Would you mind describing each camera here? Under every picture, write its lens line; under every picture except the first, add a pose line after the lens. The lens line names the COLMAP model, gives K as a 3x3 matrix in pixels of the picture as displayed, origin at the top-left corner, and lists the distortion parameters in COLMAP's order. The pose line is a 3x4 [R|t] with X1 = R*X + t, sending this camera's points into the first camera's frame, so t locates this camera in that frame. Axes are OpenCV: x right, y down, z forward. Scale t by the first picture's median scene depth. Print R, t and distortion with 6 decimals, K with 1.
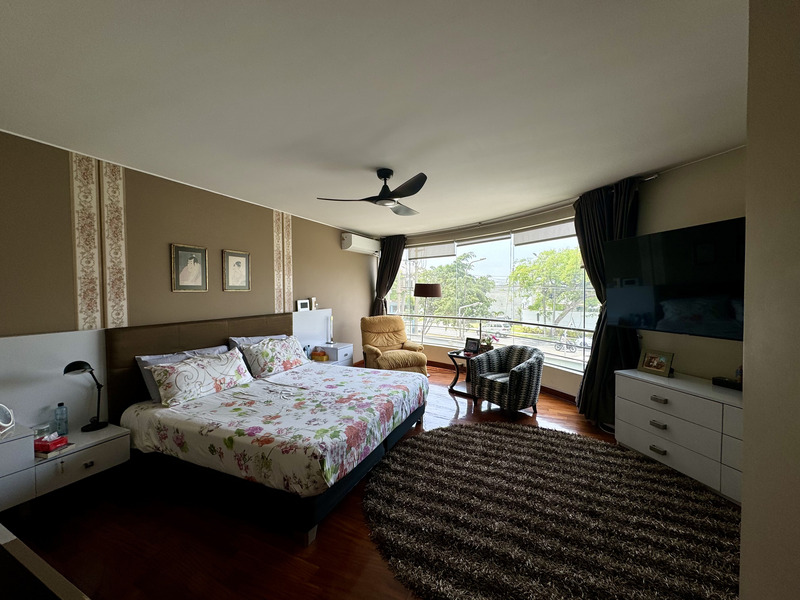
lens RADIAL K [[322.1, 0, 400.4], [0, 322.1, 299.0], [0, 0, 1]] dist [0.001714, -0.000244]
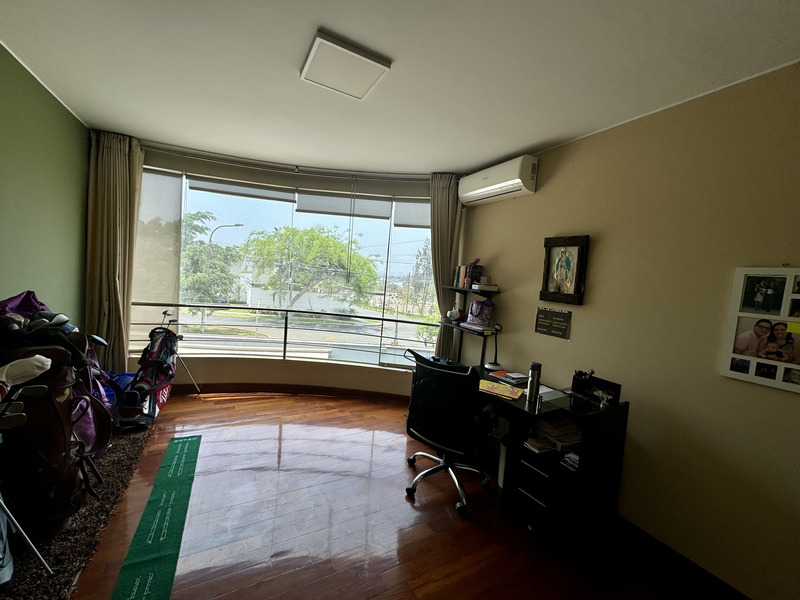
lens RADIAL K [[322.1, 0, 399.9], [0, 322.1, 298.7], [0, 0, 1]] dist [0.001714, -0.000244]
pose [[0.632635, -0.007496, 0.774414, -0.077265], [-0.051870, 0.997298, 0.052027, -0.008837], [-0.772712, -0.073083, 0.630536, 0.188946]]
